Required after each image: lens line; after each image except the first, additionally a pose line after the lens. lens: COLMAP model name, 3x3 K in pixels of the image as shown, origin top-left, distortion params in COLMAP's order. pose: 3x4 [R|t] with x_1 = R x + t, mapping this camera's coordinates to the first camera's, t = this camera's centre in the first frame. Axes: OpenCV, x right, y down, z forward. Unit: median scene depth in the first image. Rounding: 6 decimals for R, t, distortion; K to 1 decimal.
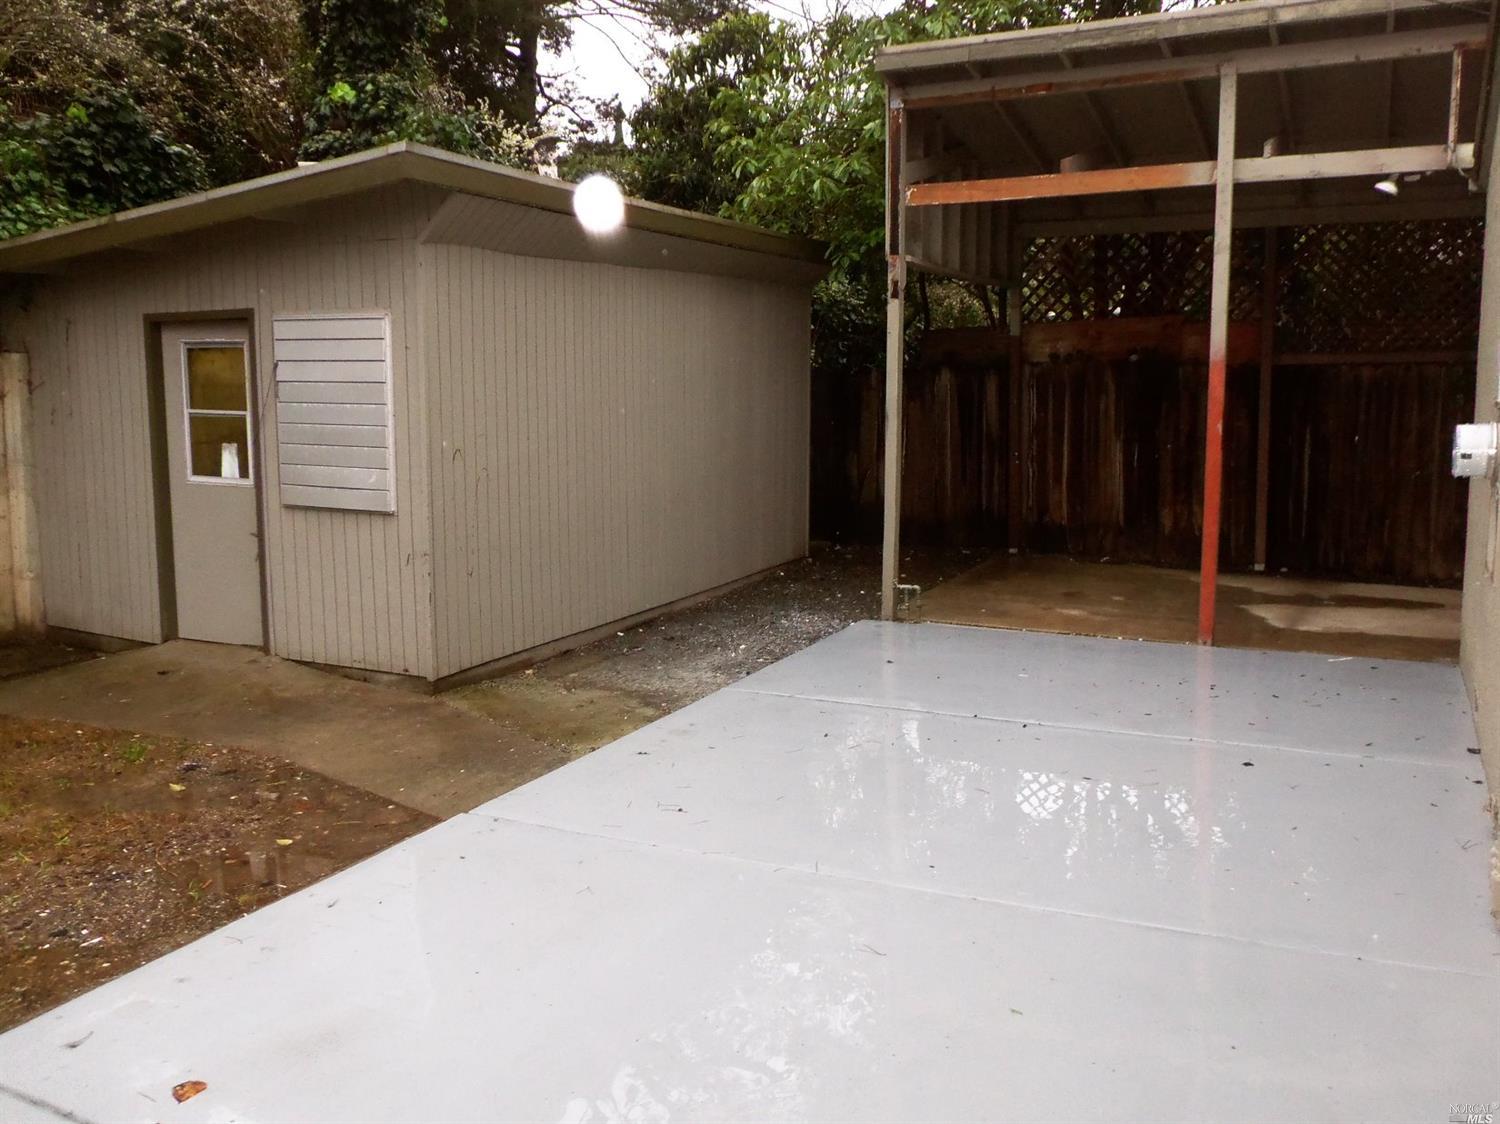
lens RADIAL K [[1289.8, 0, 748.7], [0, 1289.8, 556.7], [0, 0, 1]] dist [-0.016696, 0.017604]
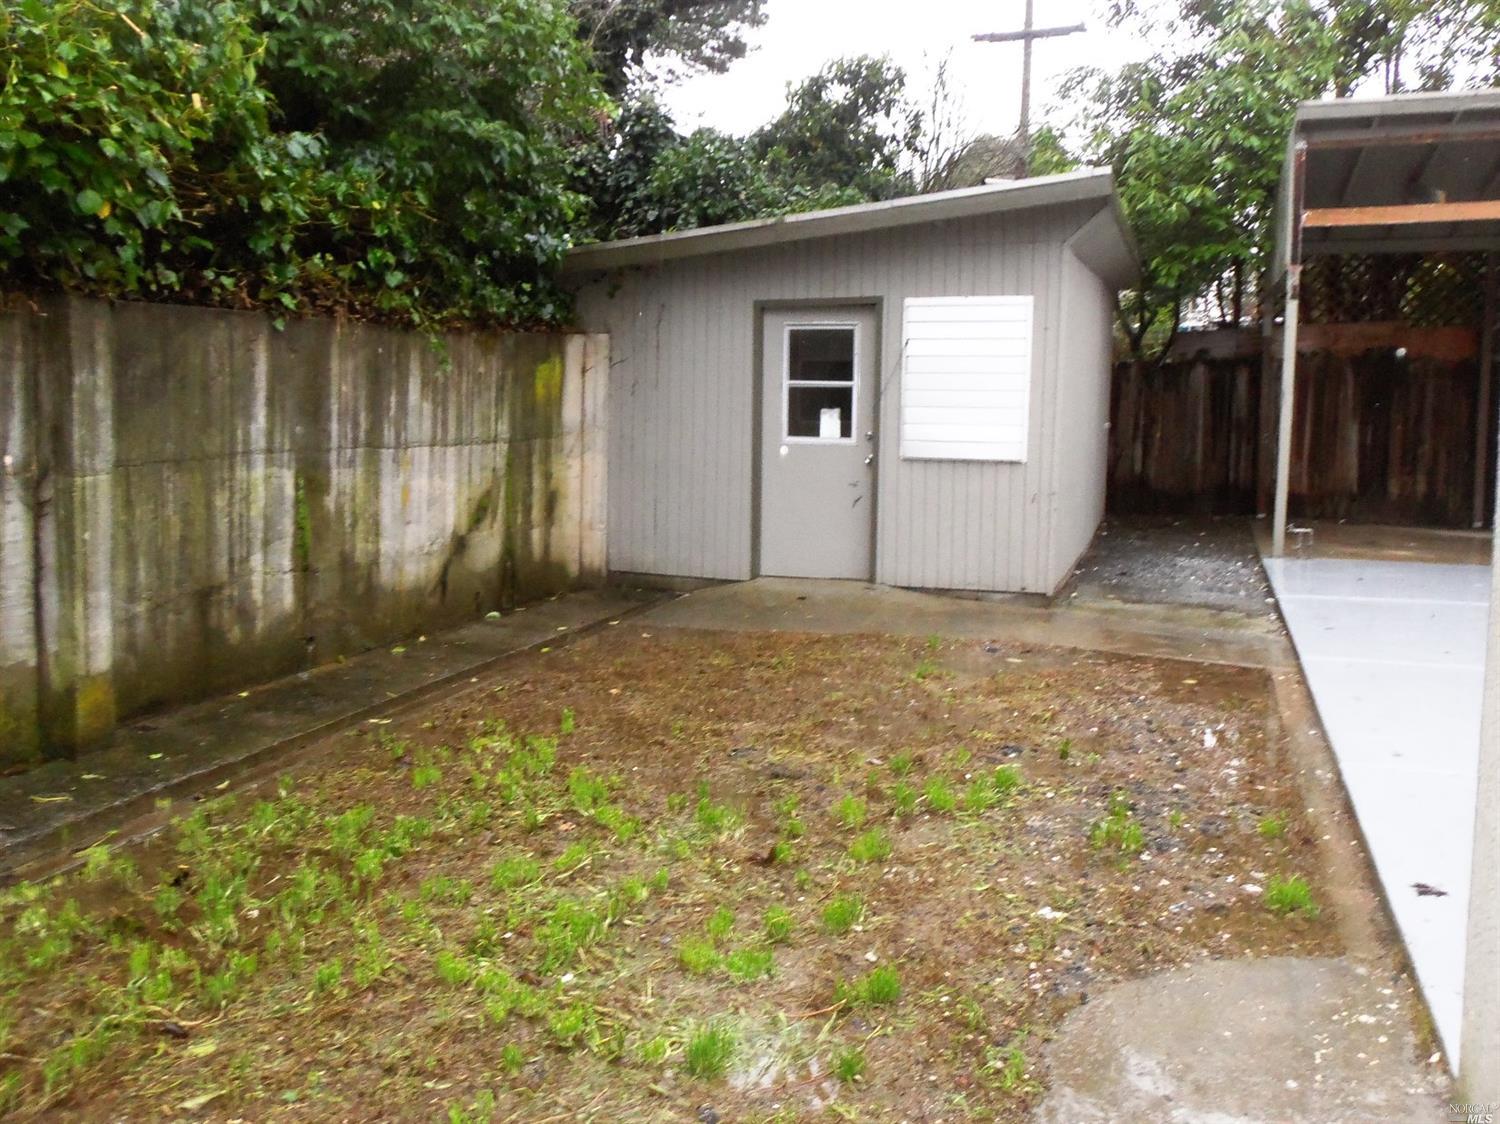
lens RADIAL K [[1289.8, 0, 751.4], [0, 1289.8, 564.6], [0, 0, 1]] dist [-0.016696, 0.017604]
pose [[0.990412, -0.011807, 0.137637, -0.636039], [0.013115, 0.999877, -0.008599, 0.065876], [-0.137519, 0.010321, 0.990445, -0.177029]]
